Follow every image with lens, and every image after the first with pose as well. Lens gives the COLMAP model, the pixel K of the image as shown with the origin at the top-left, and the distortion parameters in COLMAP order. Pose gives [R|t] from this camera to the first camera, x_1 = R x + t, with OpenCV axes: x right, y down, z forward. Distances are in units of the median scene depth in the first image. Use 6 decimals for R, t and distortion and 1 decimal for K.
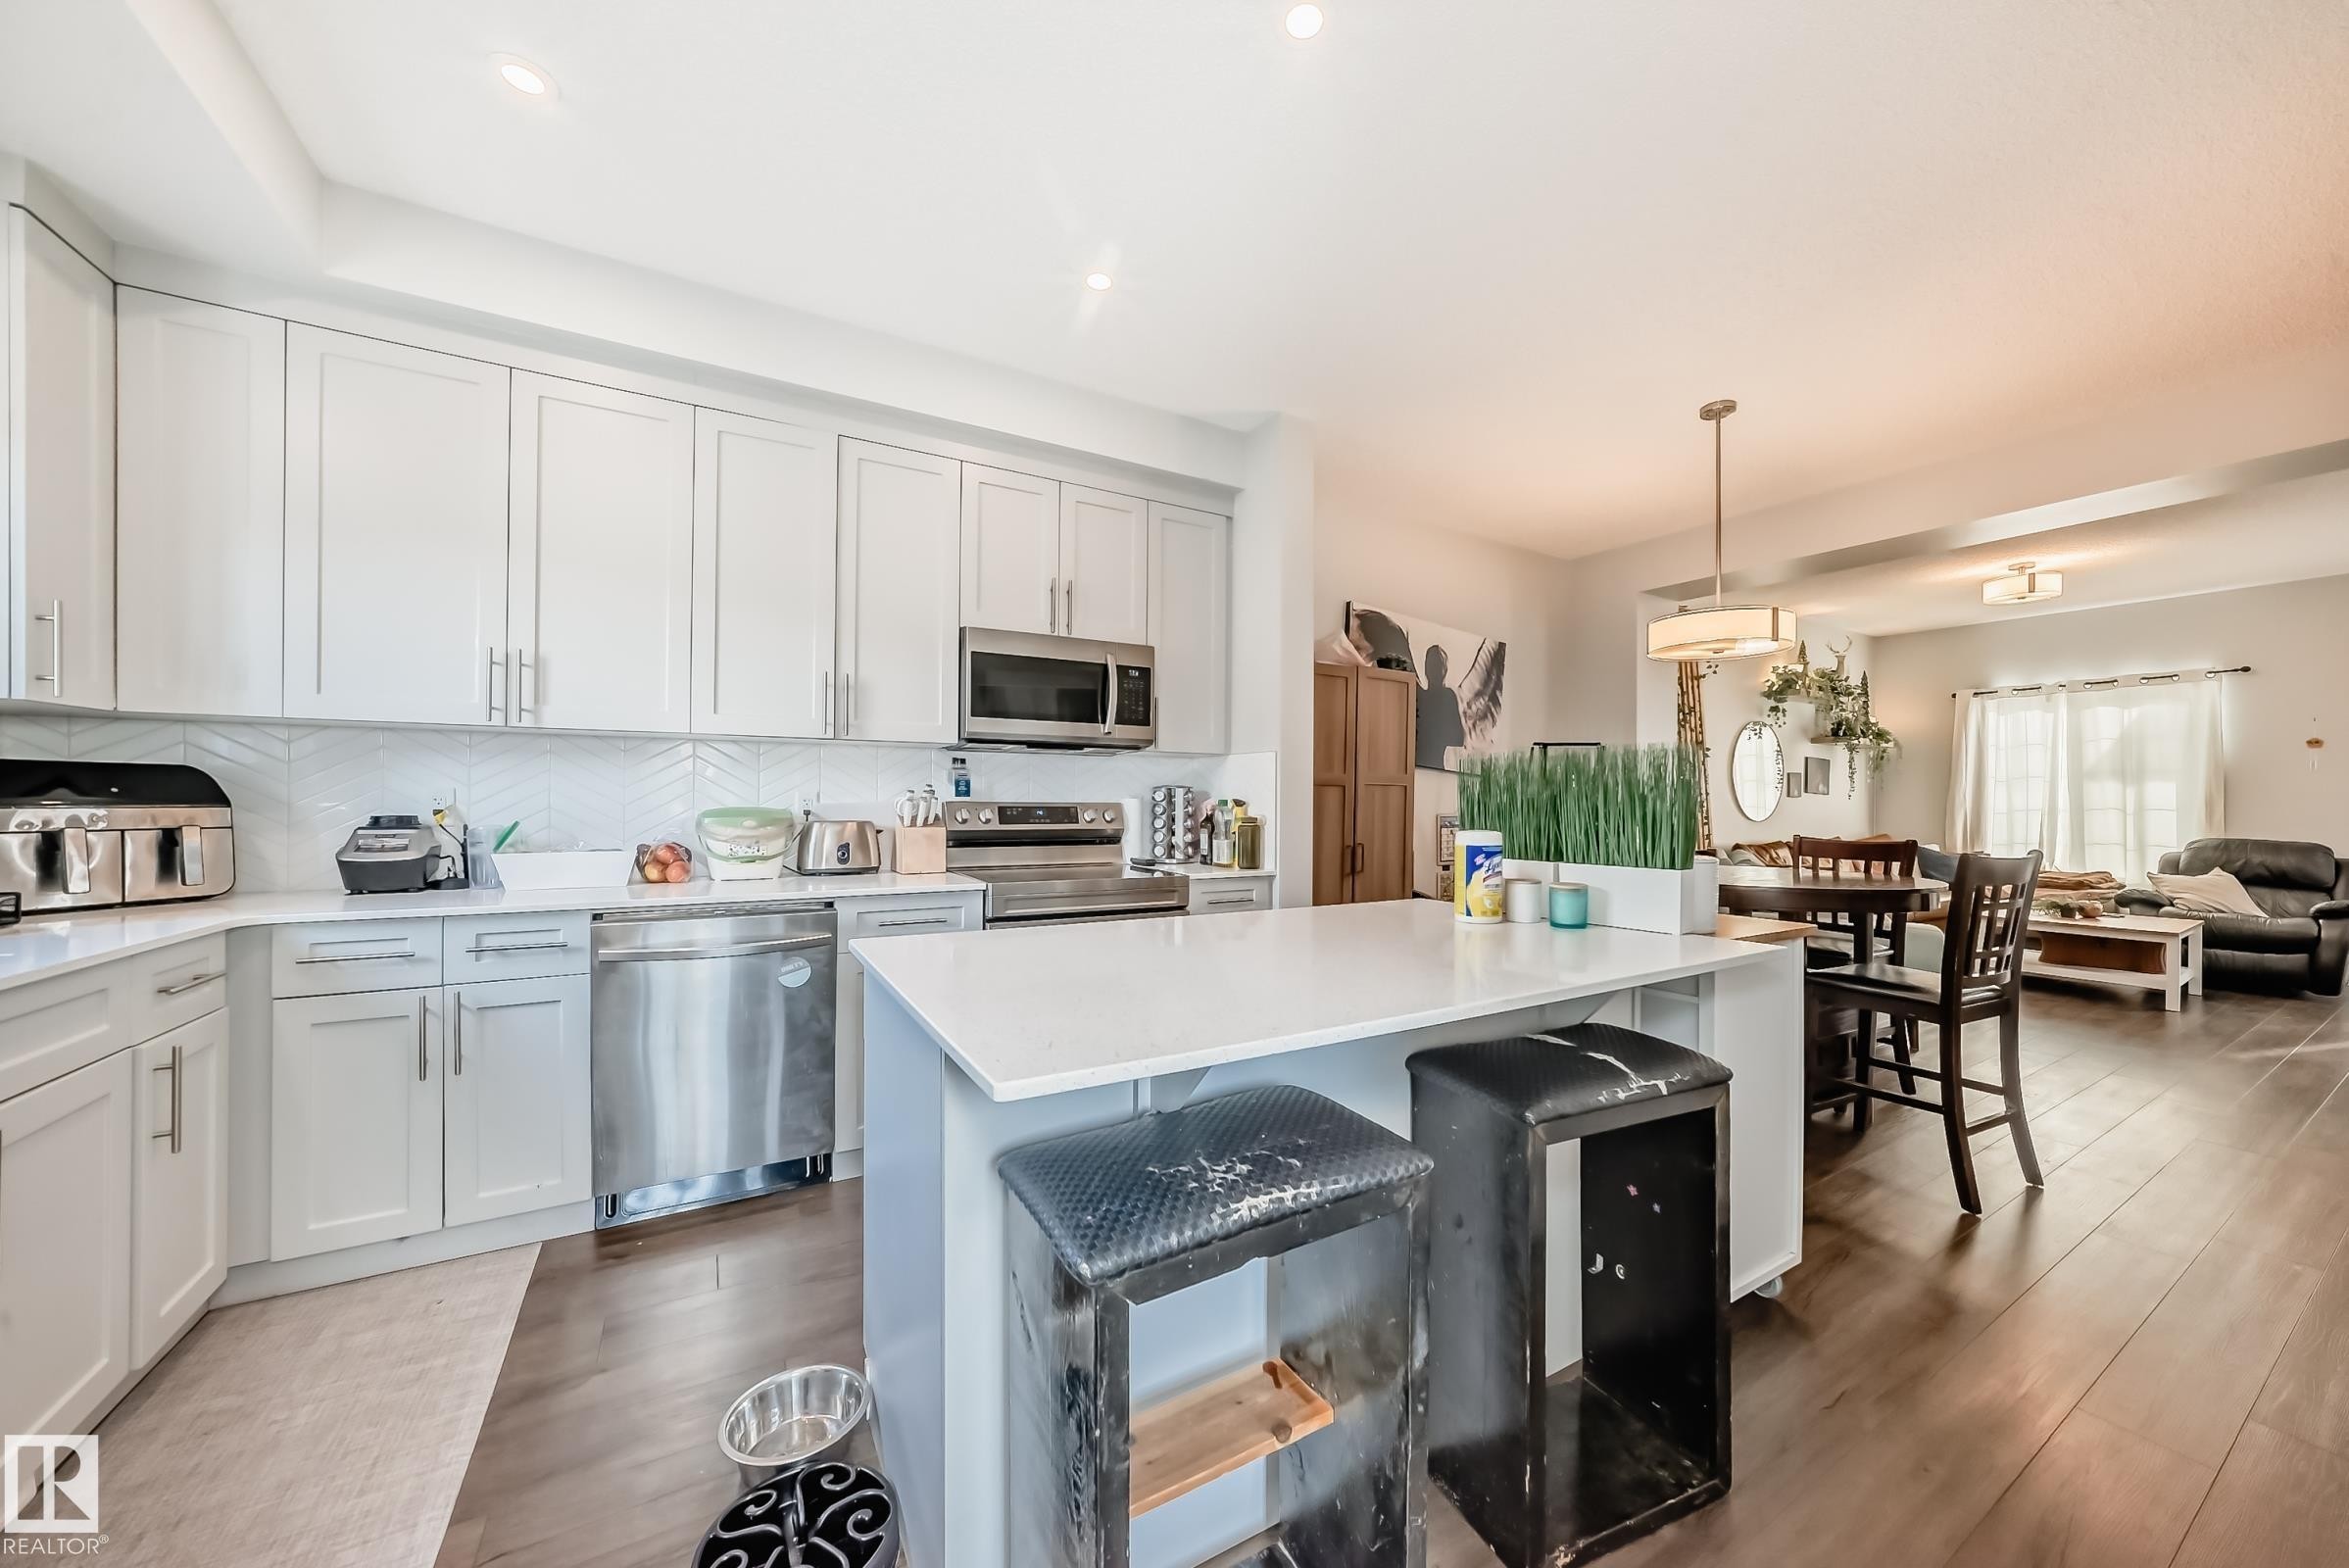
lens RADIAL K [[827.6, 0, 1177.1], [0, 827.6, 792.6], [0, 0, 1]] dist [-0.007295, 0.000588]
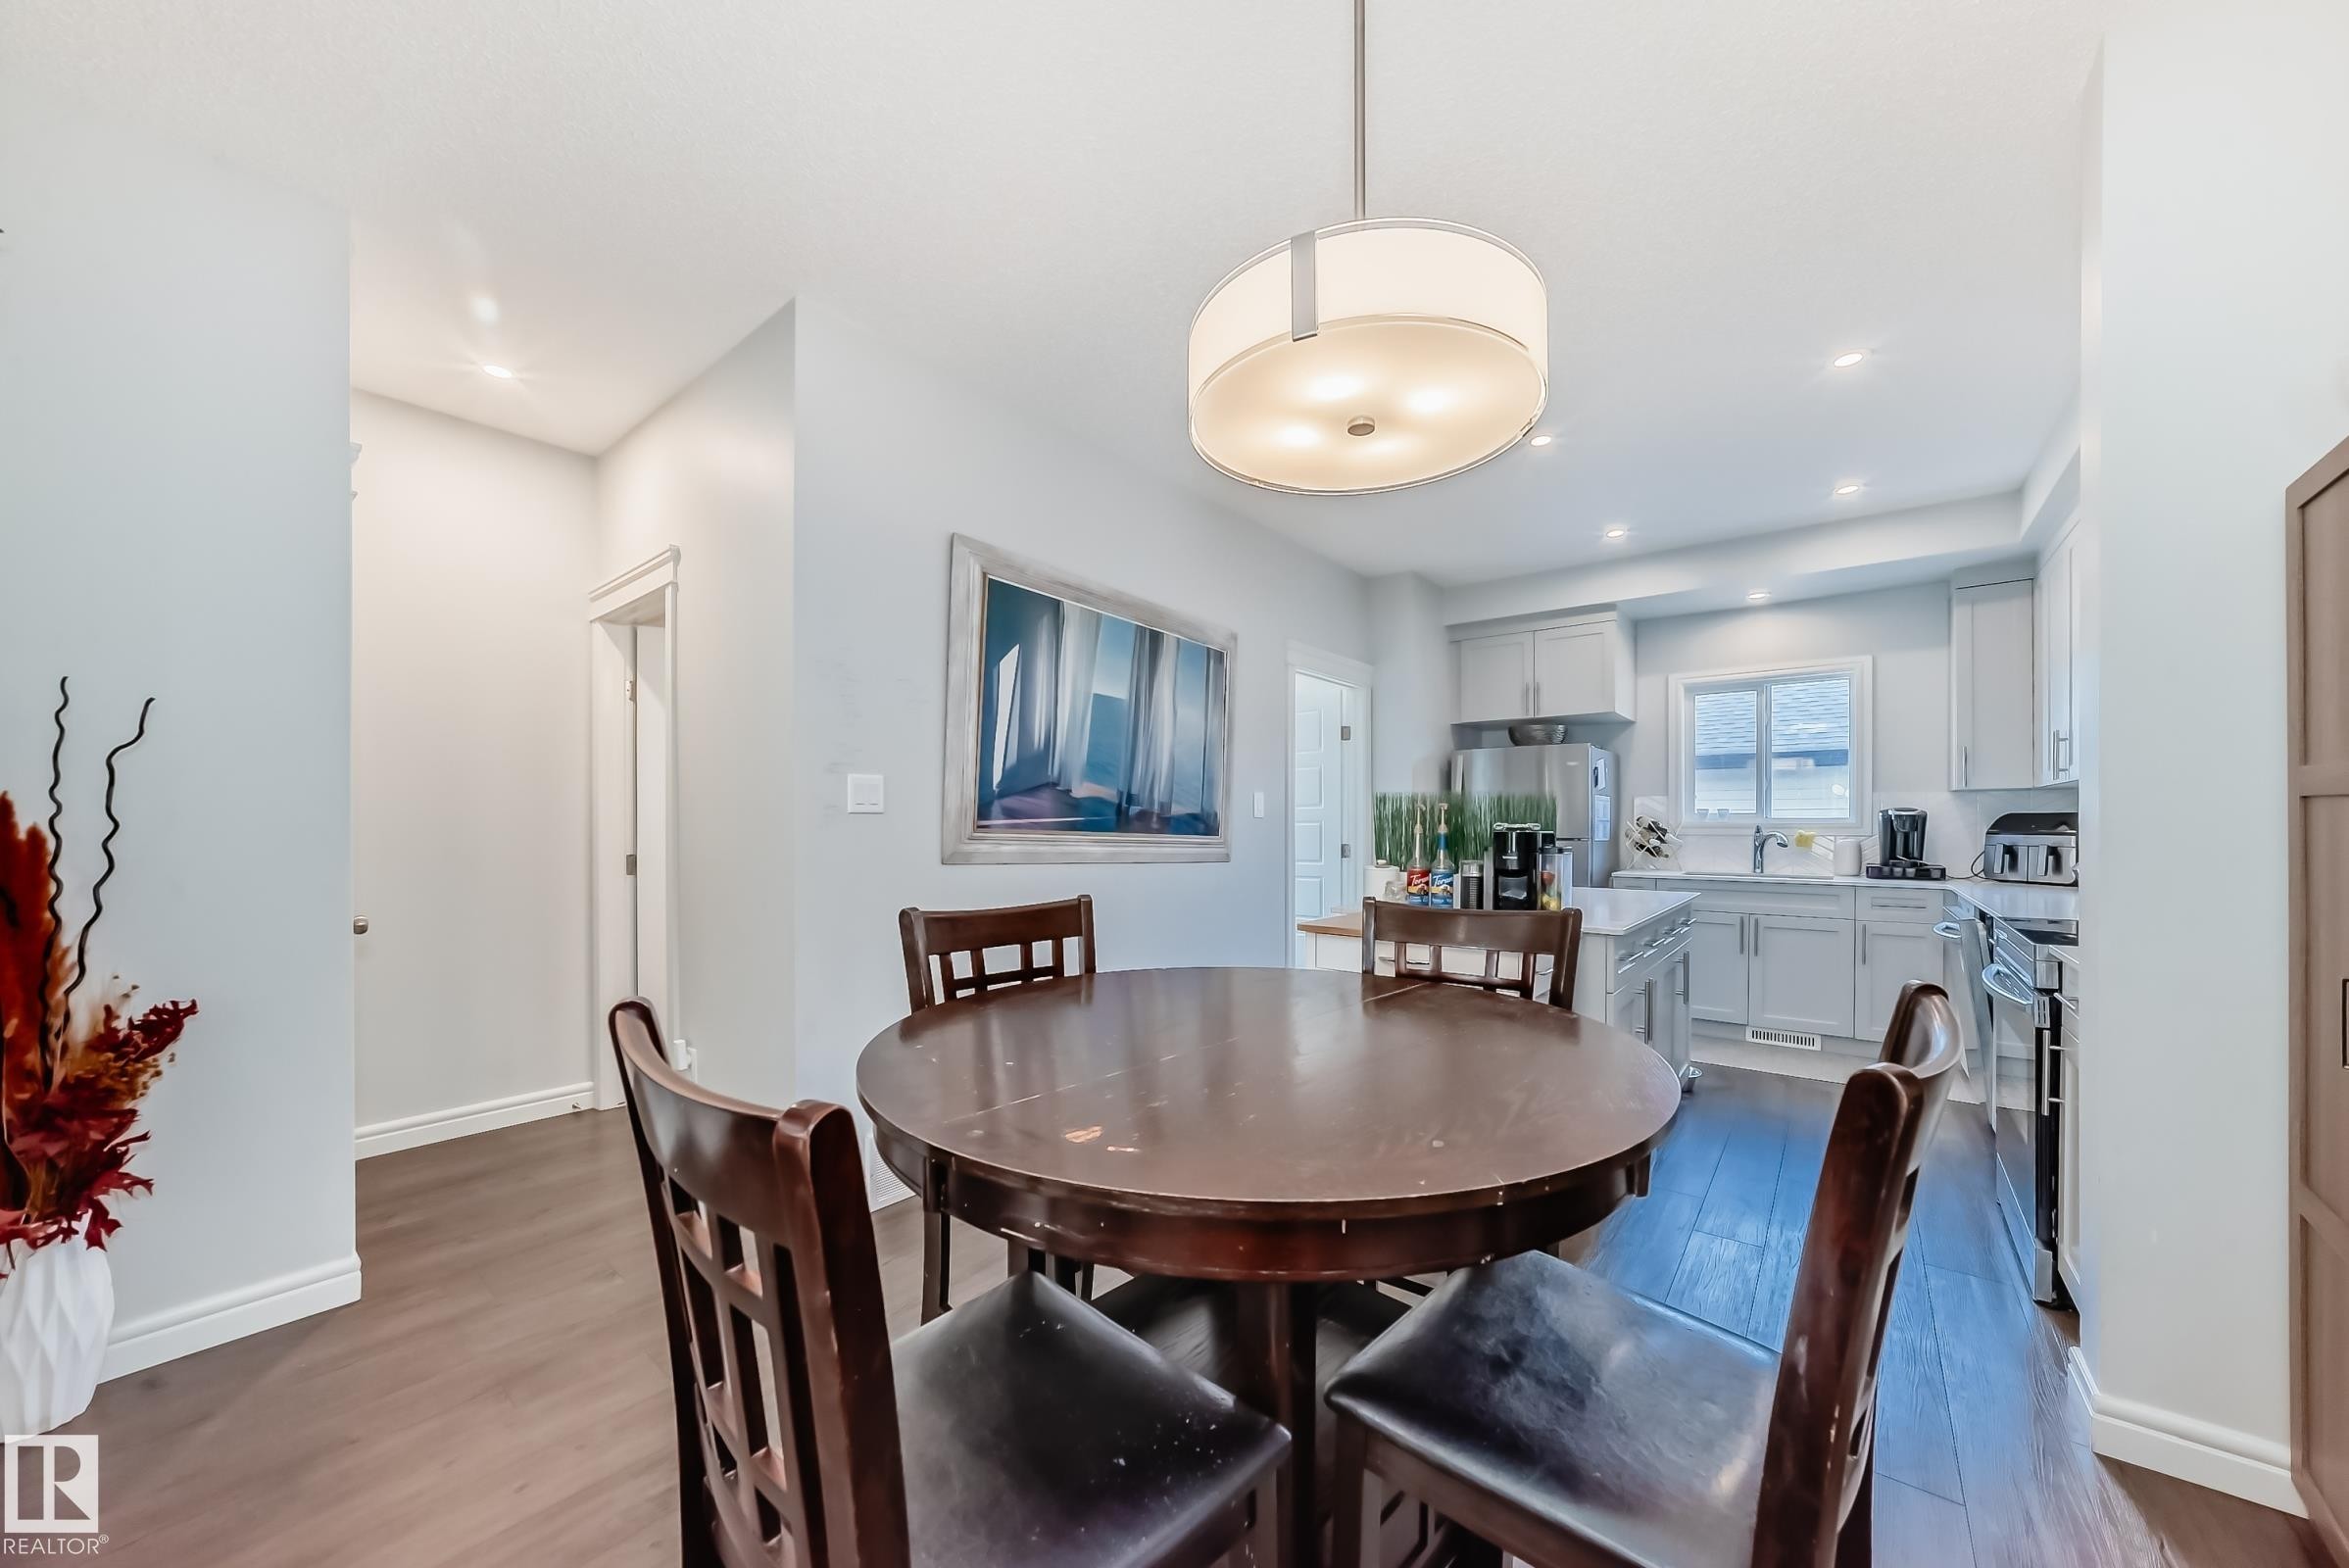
lens RADIAL K [[827.6, 0, 1210.2], [0, 827.6, 827.7], [0, 0, 1]] dist [-0.007295, 0.000588]
pose [[-0.927764, -0.004297, -0.373143, 1.187219], [-0.003550, 0.999990, -0.002689, 0.011115], [0.373151, -0.001170, -0.927770, 1.841751]]
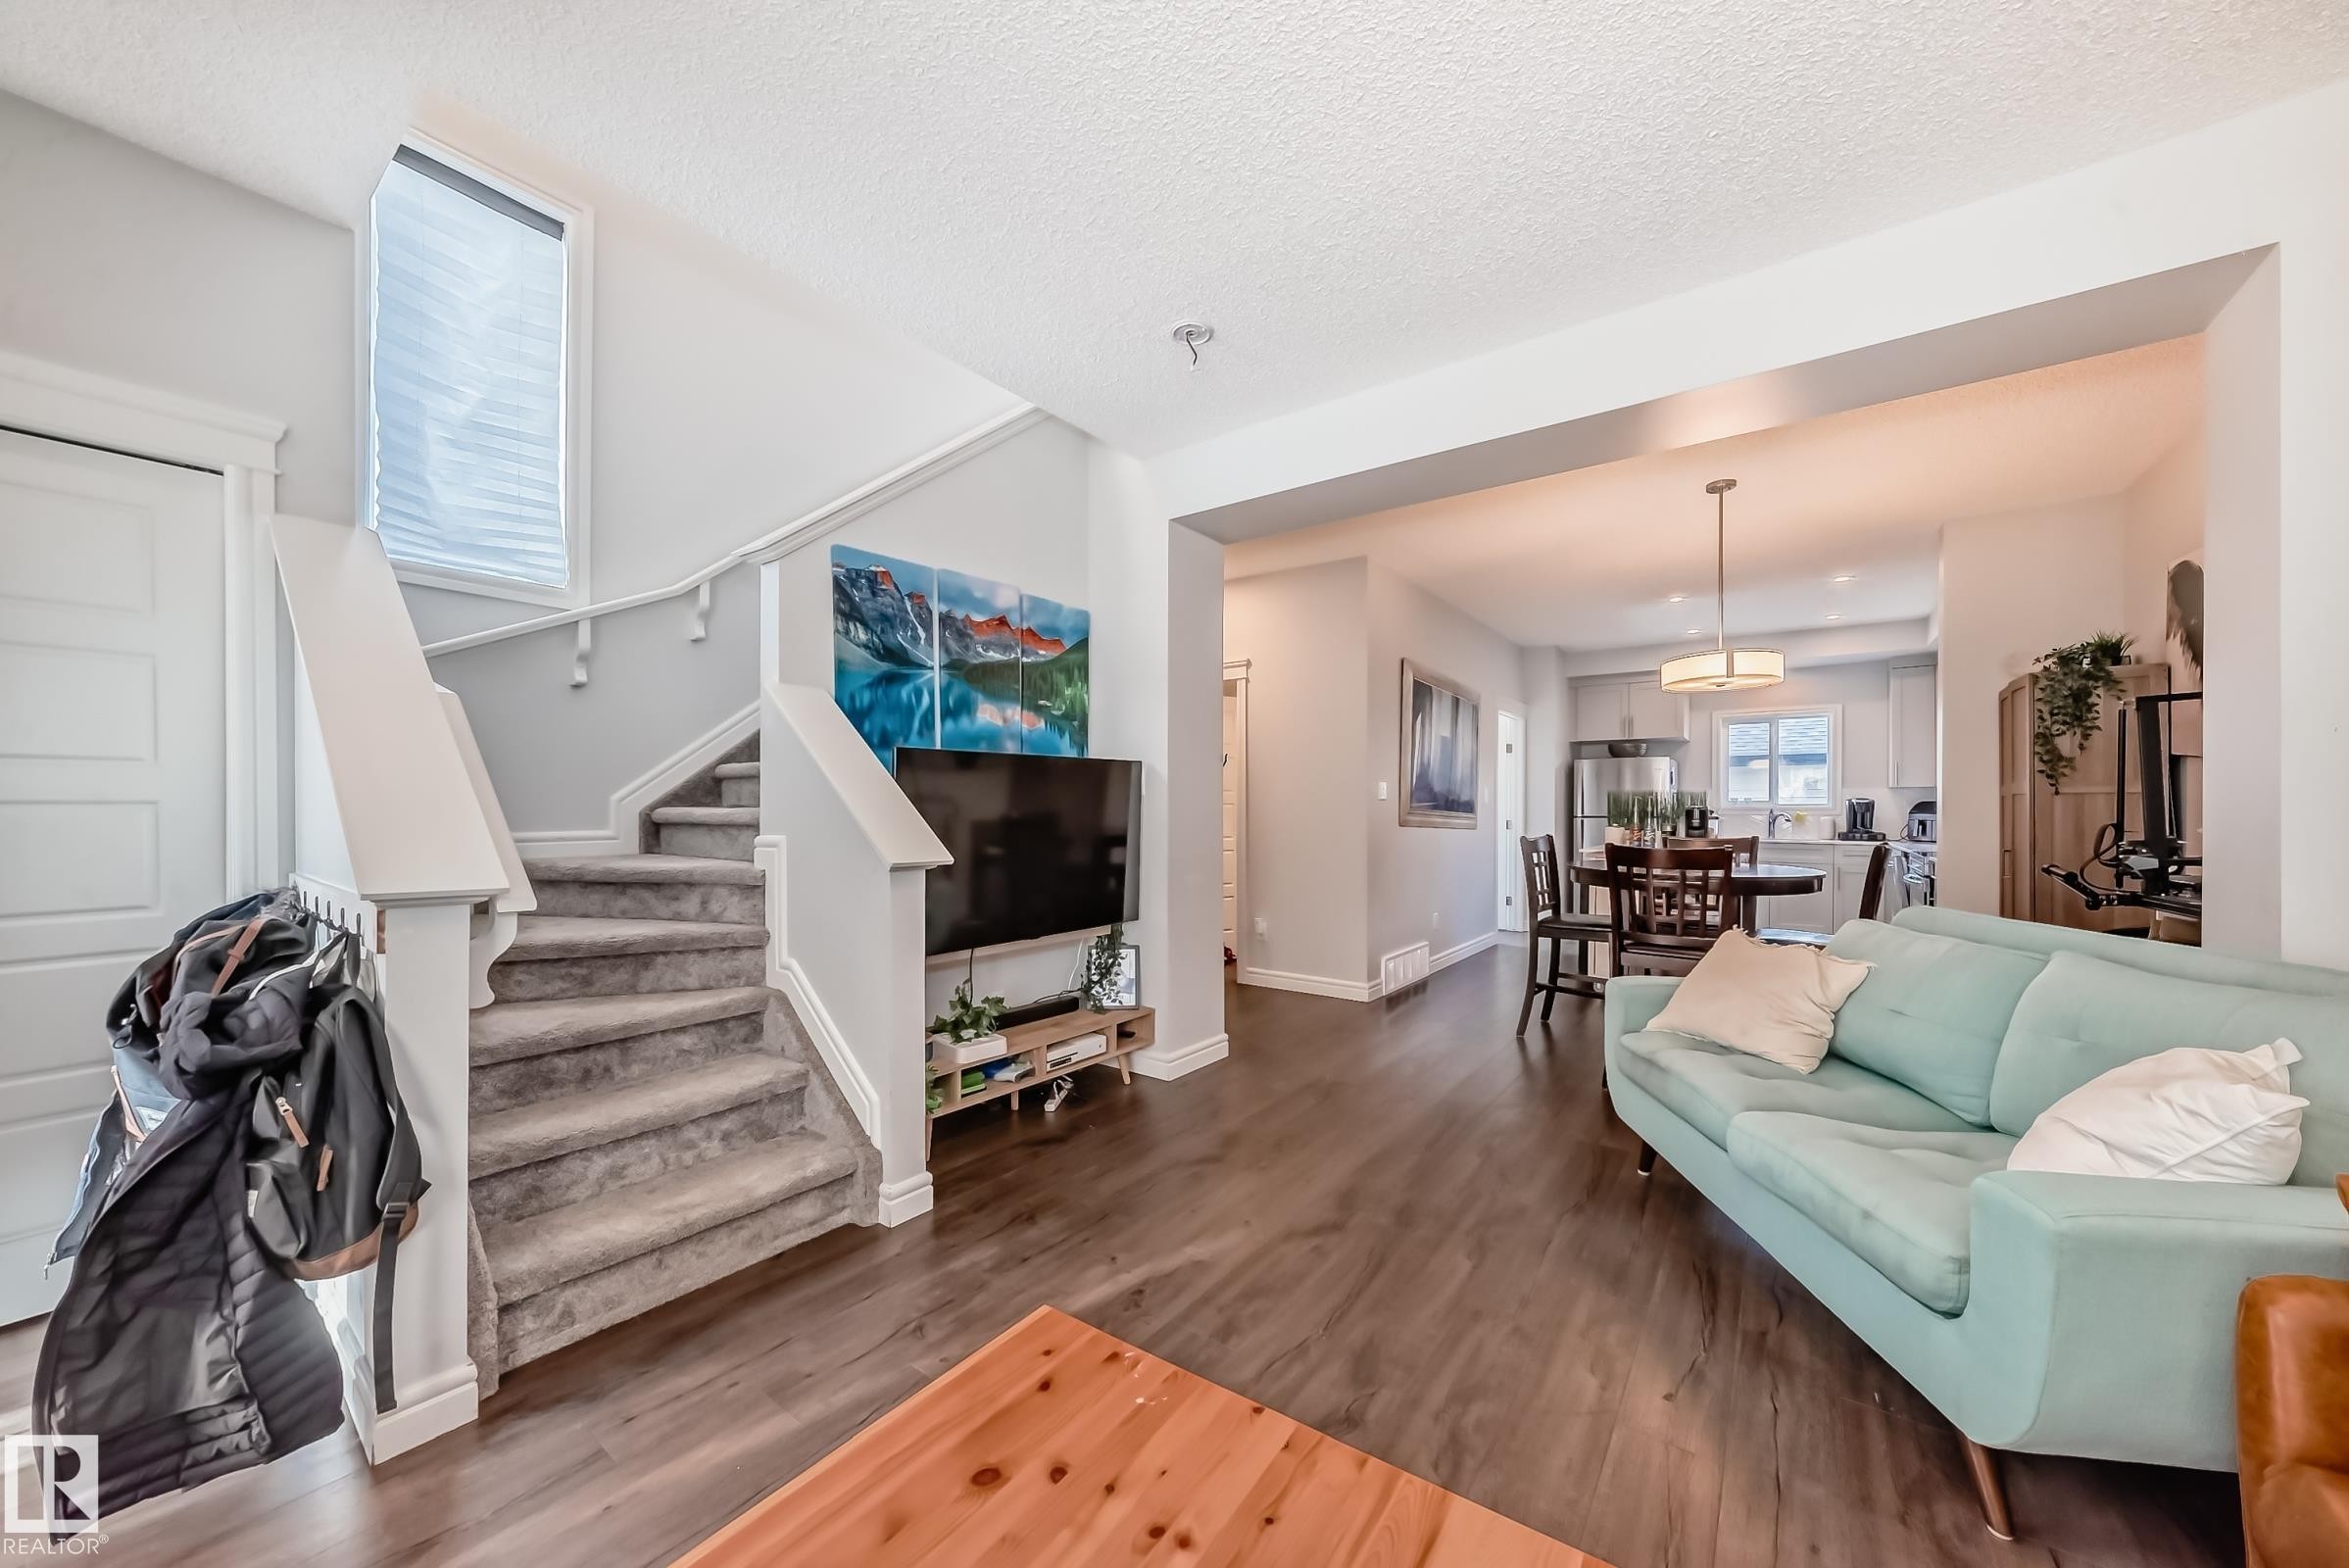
lens RADIAL K [[827.6, 0, 1205.6], [0, 827.6, 813.8], [0, 0, 1]] dist [-0.007295, 0.000588]
pose [[-0.910681, -0.006299, -0.413062, 2.636235], [-0.005179, 0.999979, -0.003831, 0.041086], [0.413077, -0.001350, -0.910695, 2.538961]]
